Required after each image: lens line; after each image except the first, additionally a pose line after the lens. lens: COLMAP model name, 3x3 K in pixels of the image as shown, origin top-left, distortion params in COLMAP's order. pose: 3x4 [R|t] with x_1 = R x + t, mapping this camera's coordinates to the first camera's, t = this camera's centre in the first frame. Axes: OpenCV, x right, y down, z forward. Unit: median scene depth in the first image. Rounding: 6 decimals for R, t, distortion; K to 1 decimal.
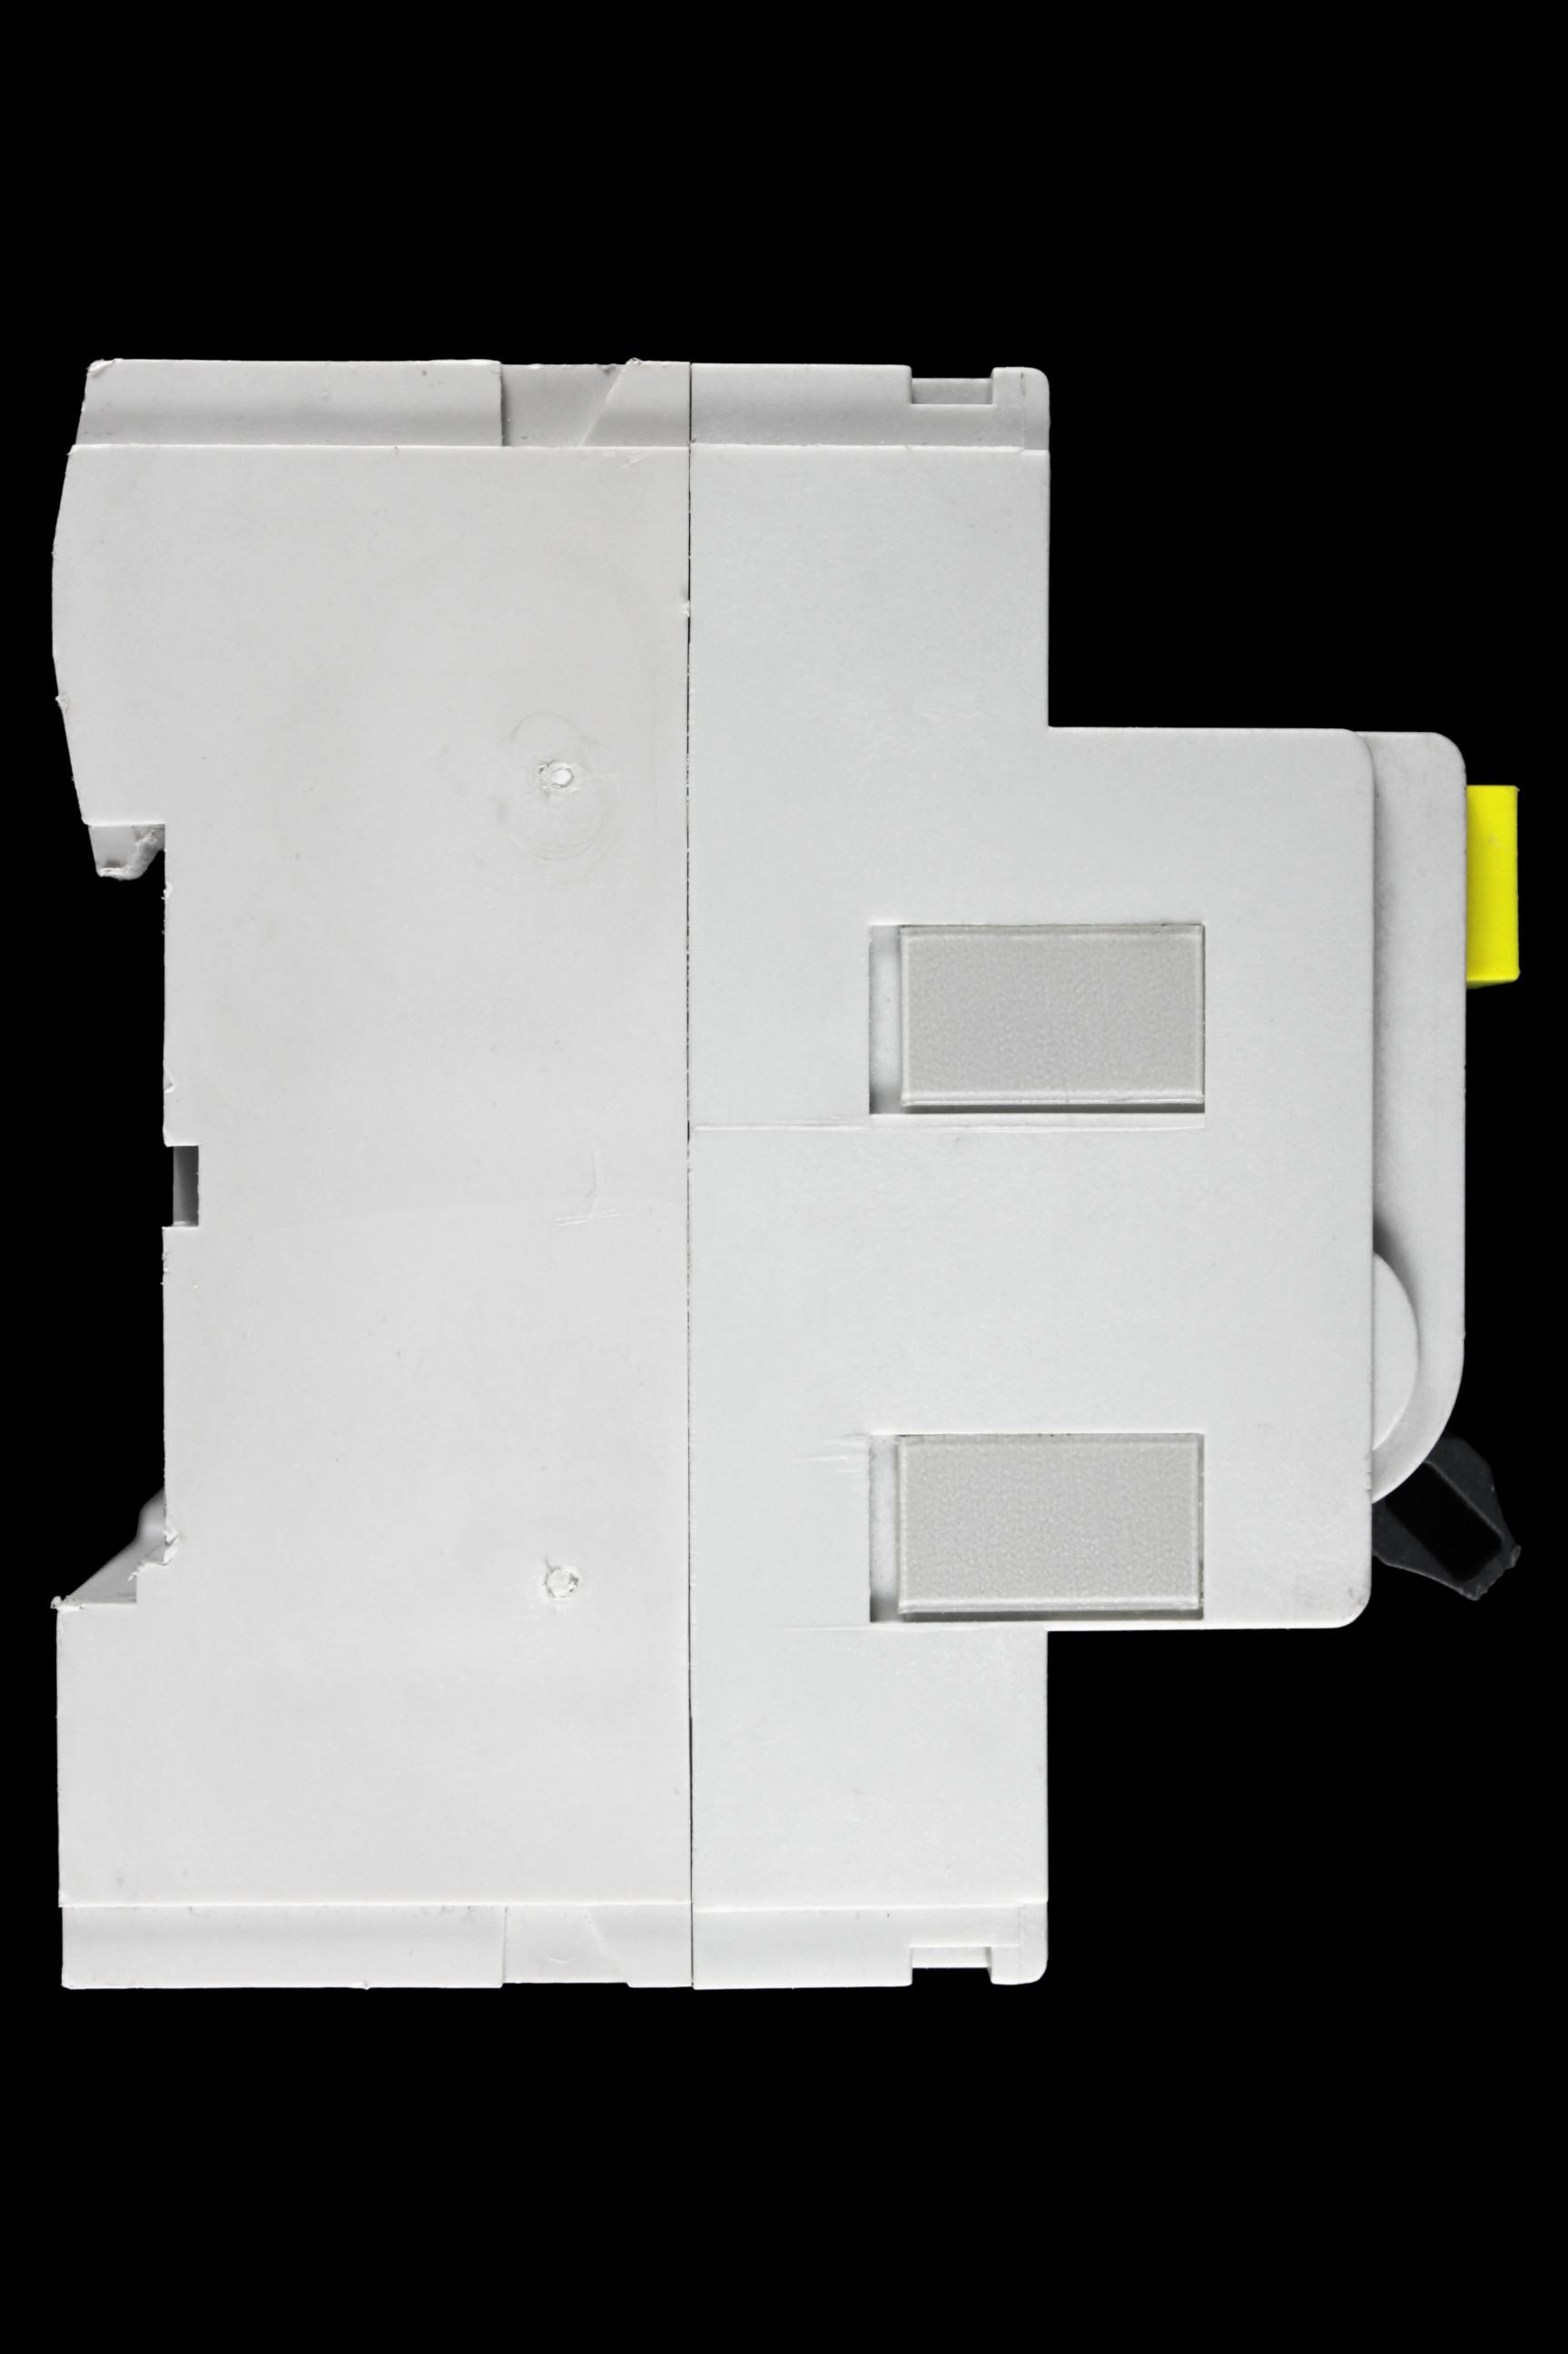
lens RADIAL K [[2456.1, 0, 782.6], [0, 2456.1, 1186.4], [0, 0, 1]] dist [0.009845, 0.000000]
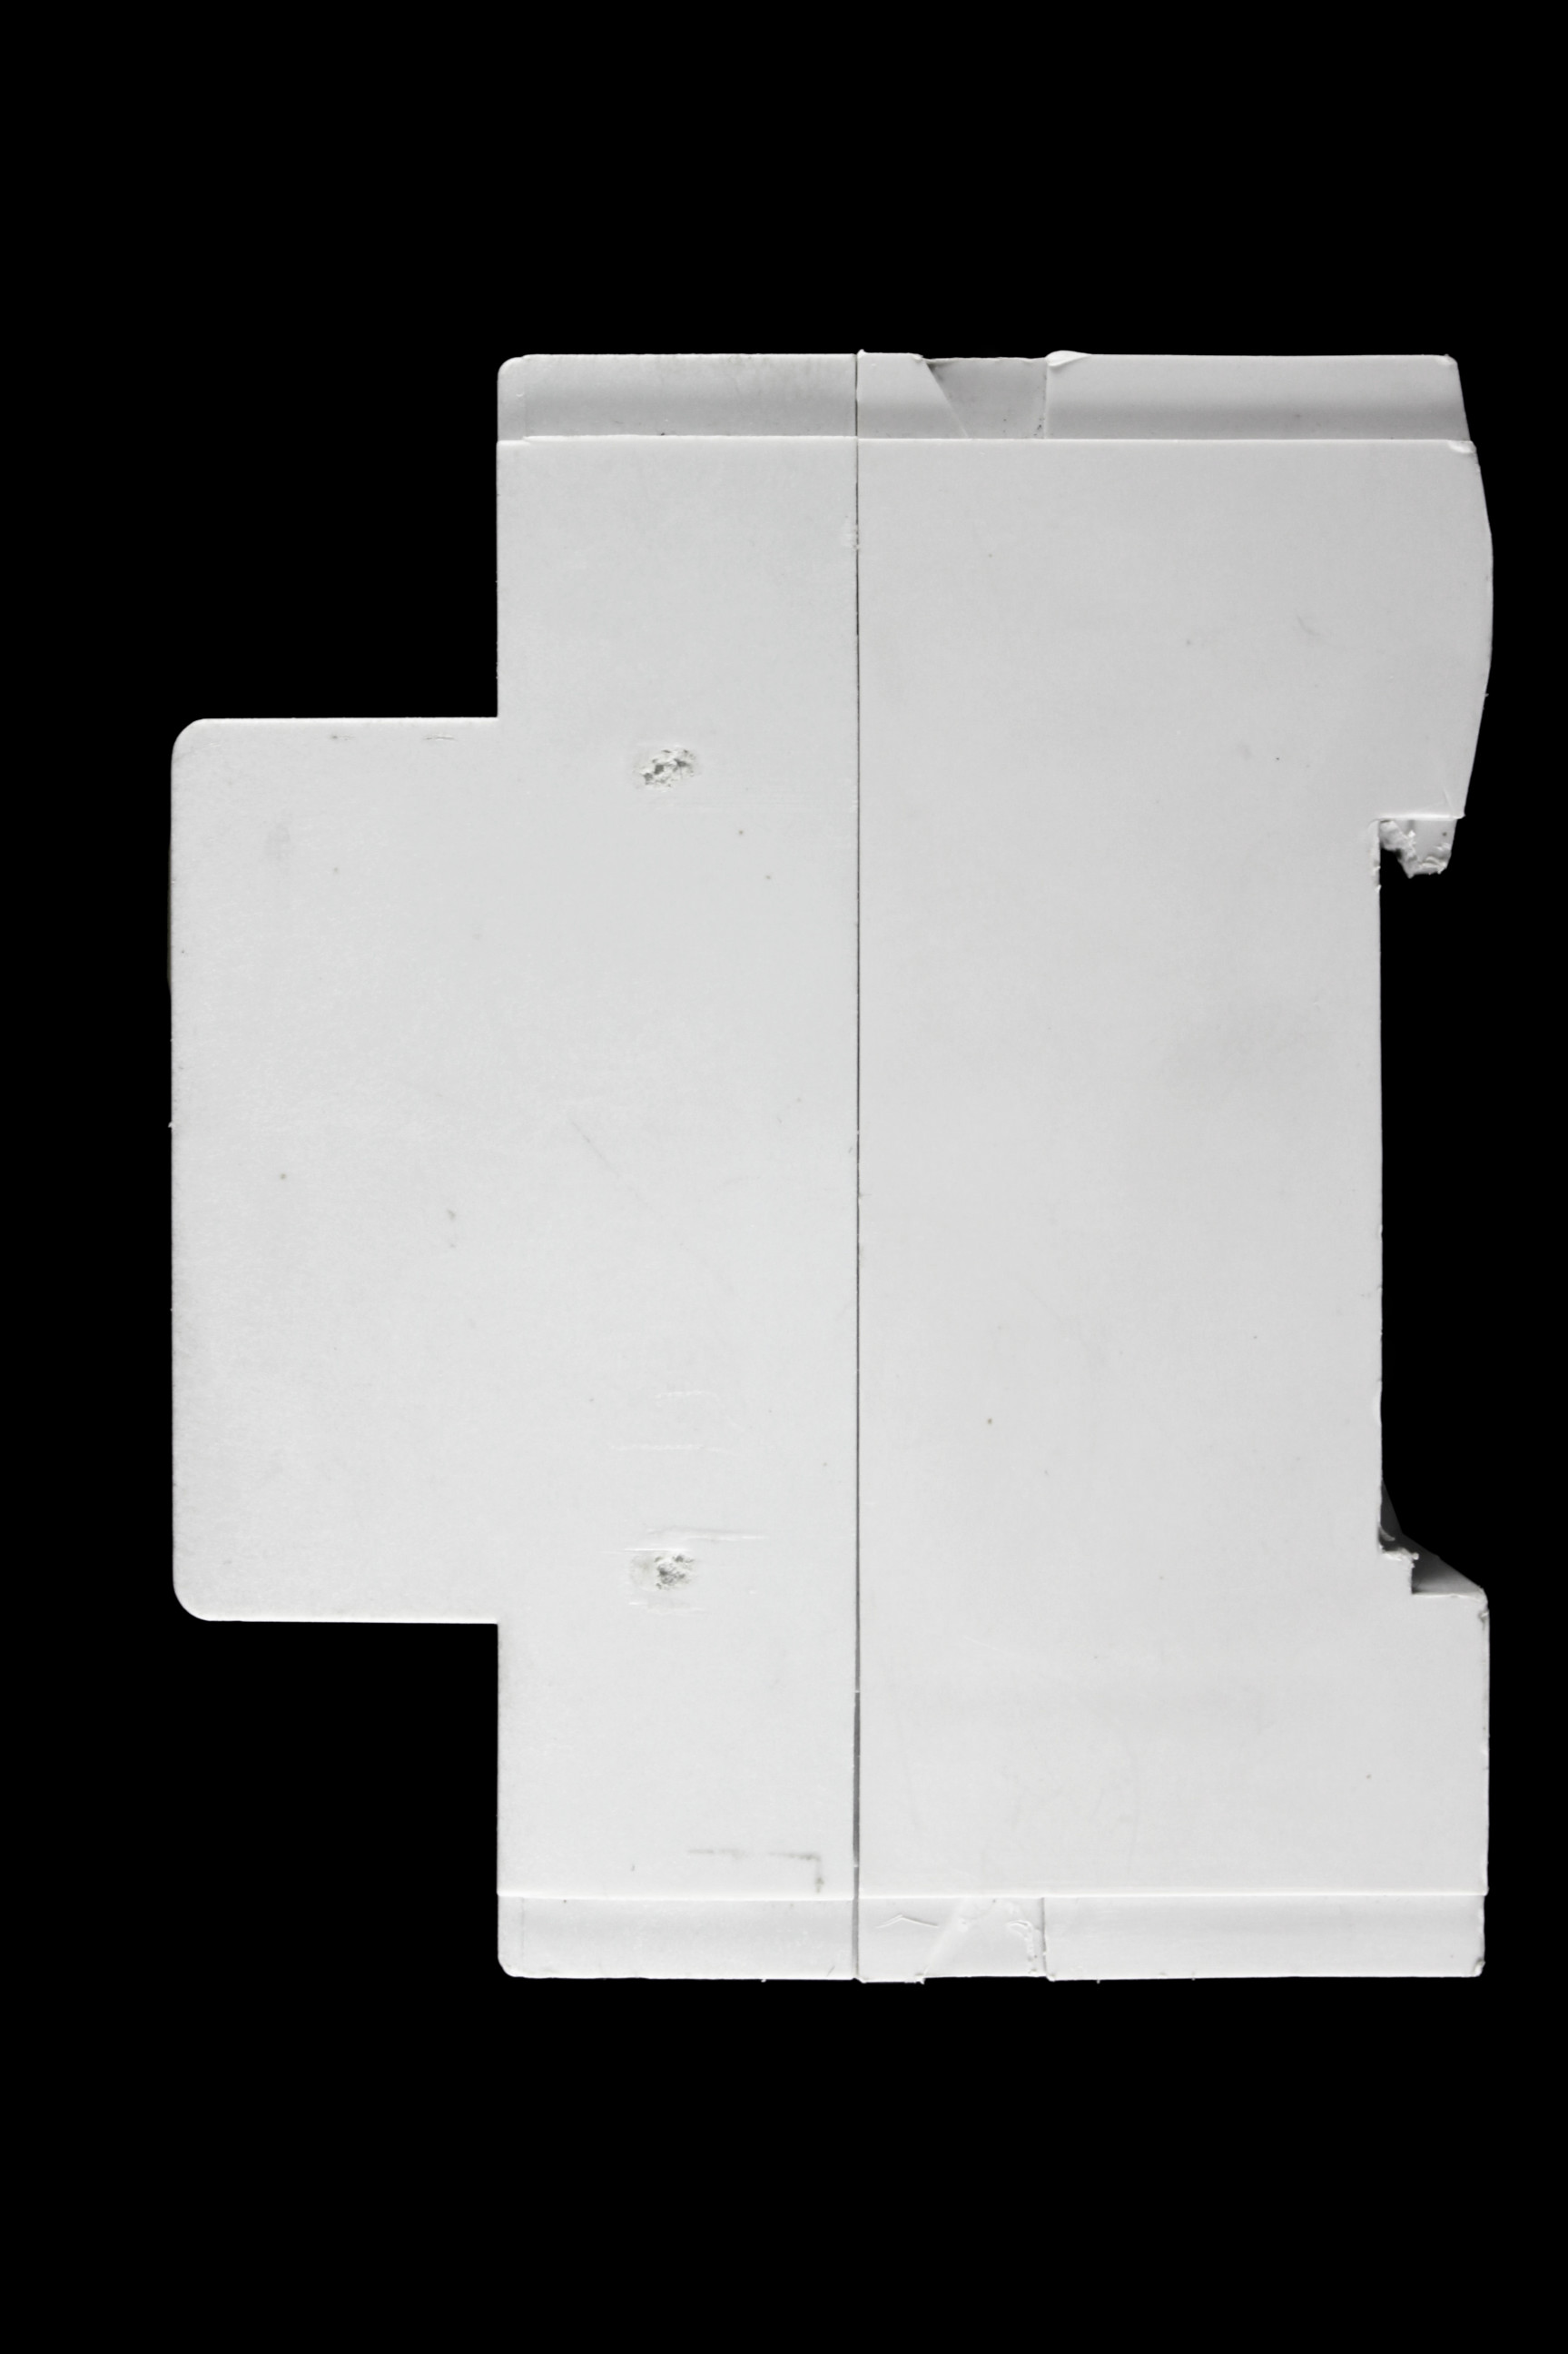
lens RADIAL K [[2456.1, 0, 784.7], [0, 2456.1, 1166.6], [0, 0, 1]] dist [0.009845, 0.000000]
pose [[0.999984, -0.000137, -0.005673, -0.171355], [0.000109, 0.999989, -0.004785, 0.000094], [0.005673, 0.004785, 0.999972, -0.001924]]
